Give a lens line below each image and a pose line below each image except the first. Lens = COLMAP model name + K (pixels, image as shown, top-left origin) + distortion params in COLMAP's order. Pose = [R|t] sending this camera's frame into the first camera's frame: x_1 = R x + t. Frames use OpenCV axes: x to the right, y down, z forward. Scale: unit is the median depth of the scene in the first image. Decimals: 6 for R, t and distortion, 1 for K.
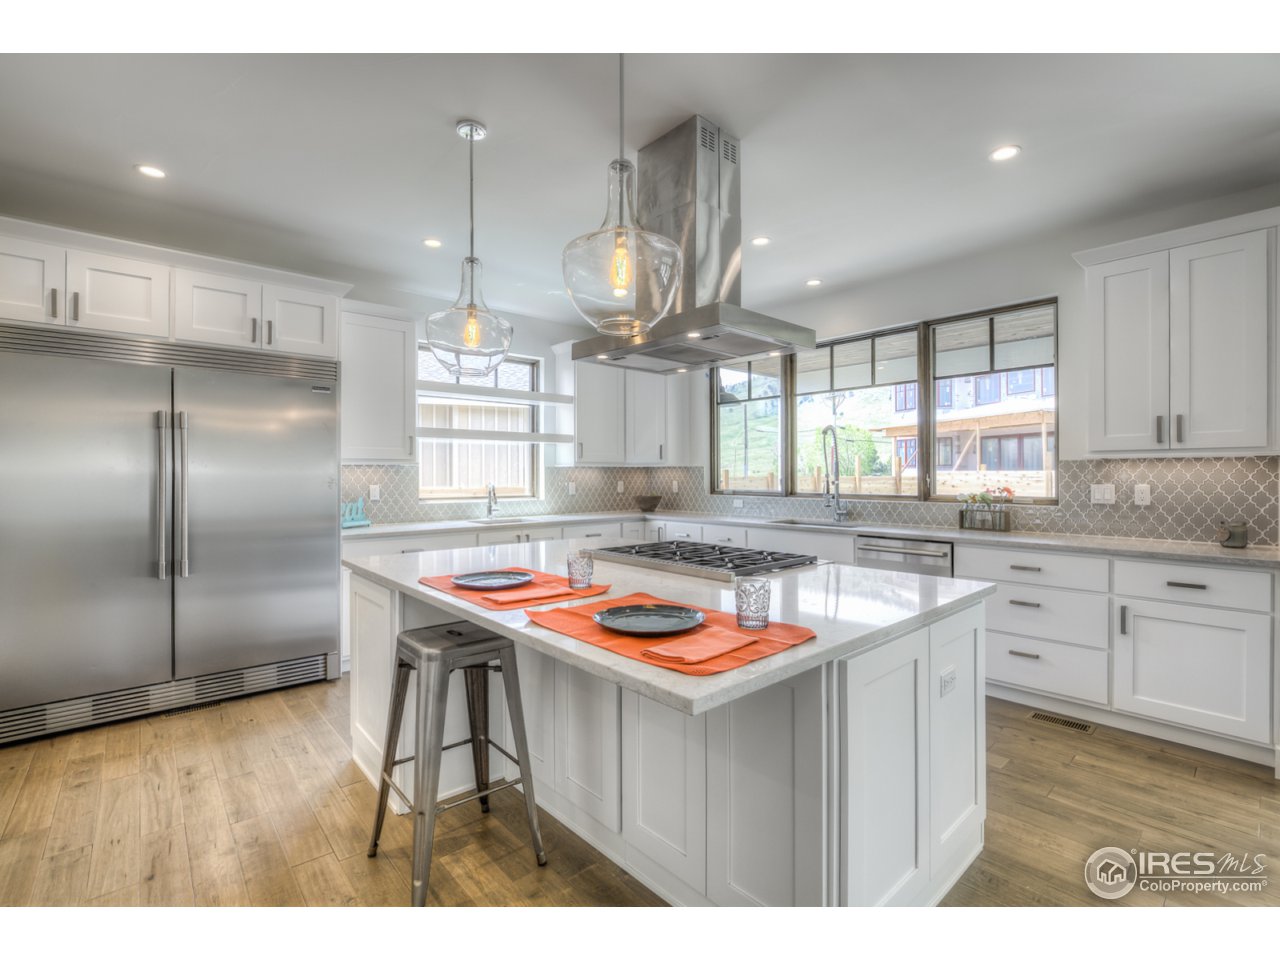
lens RADIAL K [[585.8, 0, 650.4], [0, 585.8, 475.3], [0, 0, 1]] dist [-0.025791, 0.001102]
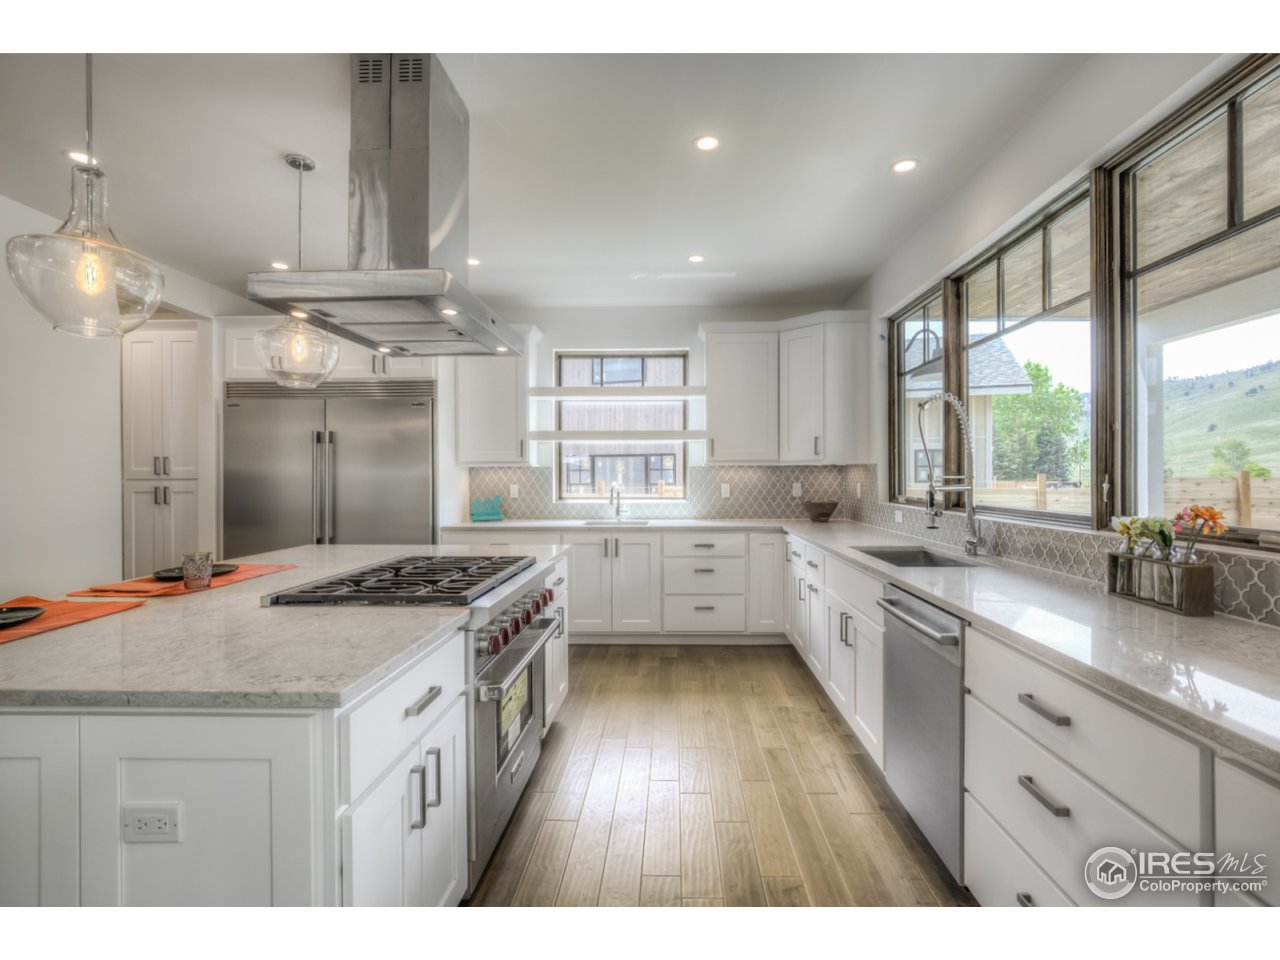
lens RADIAL K [[585.8, 0, 644.9], [0, 585.8, 474.6], [0, 0, 1]] dist [-0.025791, 0.001102]
pose [[0.724459, -0.001998, -0.689315, 0.387809], [0.000315, 0.999997, -0.002568, 0.000452], [0.689318, 0.001643, 0.724457, 0.277796]]
